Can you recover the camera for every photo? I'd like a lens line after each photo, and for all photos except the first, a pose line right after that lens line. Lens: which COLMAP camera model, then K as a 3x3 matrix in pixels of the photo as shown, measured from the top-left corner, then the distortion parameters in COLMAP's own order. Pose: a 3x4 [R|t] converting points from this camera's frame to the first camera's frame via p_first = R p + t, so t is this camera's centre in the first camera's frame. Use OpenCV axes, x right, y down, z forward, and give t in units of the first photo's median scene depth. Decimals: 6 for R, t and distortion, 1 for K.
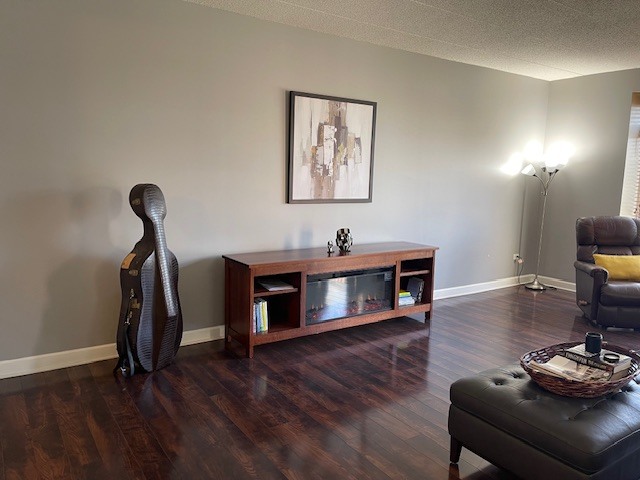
lens RADIAL K [[484.9, 0, 321.2], [0, 484.9, 242.4], [0, 0, 1]] dist [0.076302, -0.095325]
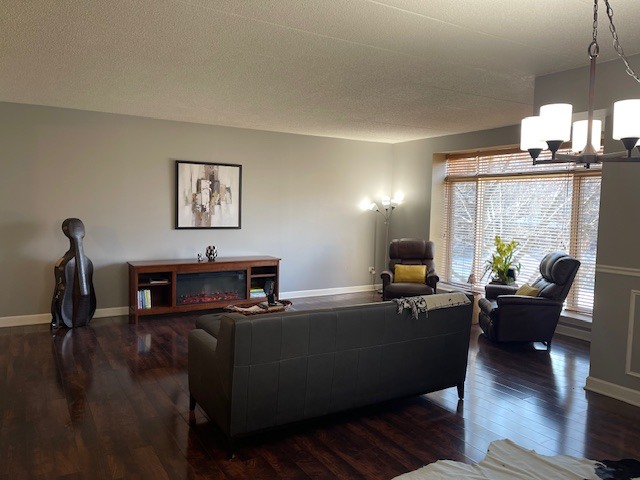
lens RADIAL K [[484.9, 0, 321.1], [0, 484.9, 235.8], [0, 0, 1]] dist [0.076302, -0.095325]
pose [[0.998611, -0.000482, -0.052681, 0.466086], [-0.003575, 0.997033, -0.076888, 0.056410], [0.052562, 0.076969, 0.995647, -0.521146]]
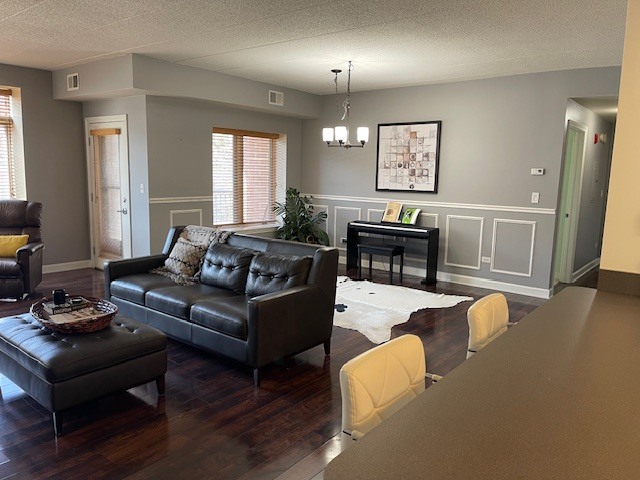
lens RADIAL K [[484.9, 0, 320.5], [0, 484.9, 239.8], [0, 0, 1]] dist [0.076302, -0.095325]
pose [[-0.297601, -0.166095, 0.940131, -0.473471], [0.102844, 0.973441, 0.204536, -0.077547], [-0.949135, 0.157557, -0.272615, 0.365536]]
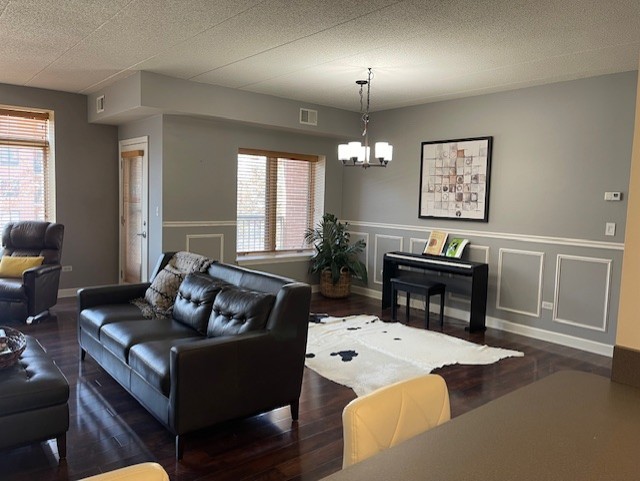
lens RADIAL K [[484.9, 0, 318.6], [0, 484.9, 234.3], [0, 0, 1]] dist [0.076302, -0.095325]
pose [[-0.101288, -0.105109, 0.989289, -0.354983], [0.105645, 0.987644, 0.115750, -0.034710], [-0.989232, 0.116238, -0.088932, 0.145361]]
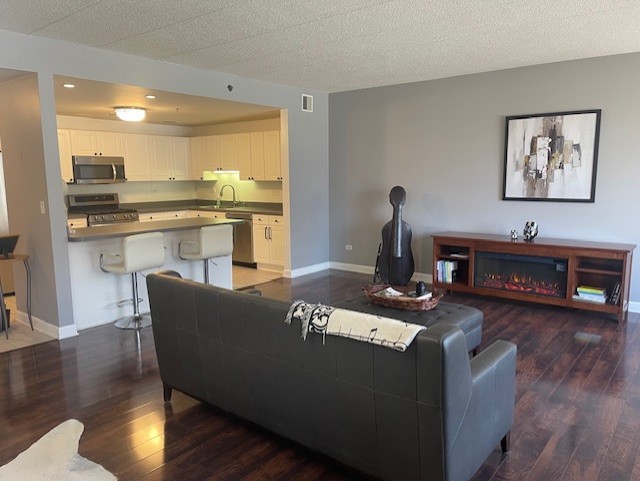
lens RADIAL K [[484.9, 0, 324.4], [0, 484.9, 243.5], [0, 0, 1]] dist [0.076302, -0.095325]
pose [[0.305316, 0.107824, -0.946127, 1.030439], [-0.117173, 0.990272, 0.075044, -0.005827], [0.945015, 0.087949, 0.314980, 0.119104]]
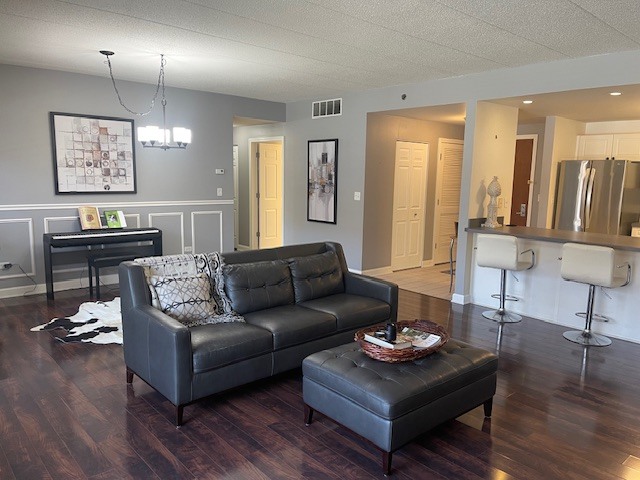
lens RADIAL K [[484.9, 0, 320.1], [0, 484.9, 243.8], [0, 0, 1]] dist [0.076302, -0.095325]
pose [[-0.990387, -0.023672, -0.136284, 0.482274], [-0.060983, 0.959054, 0.276580, -0.168833], [0.124156, 0.282232, -0.951278, 1.104011]]
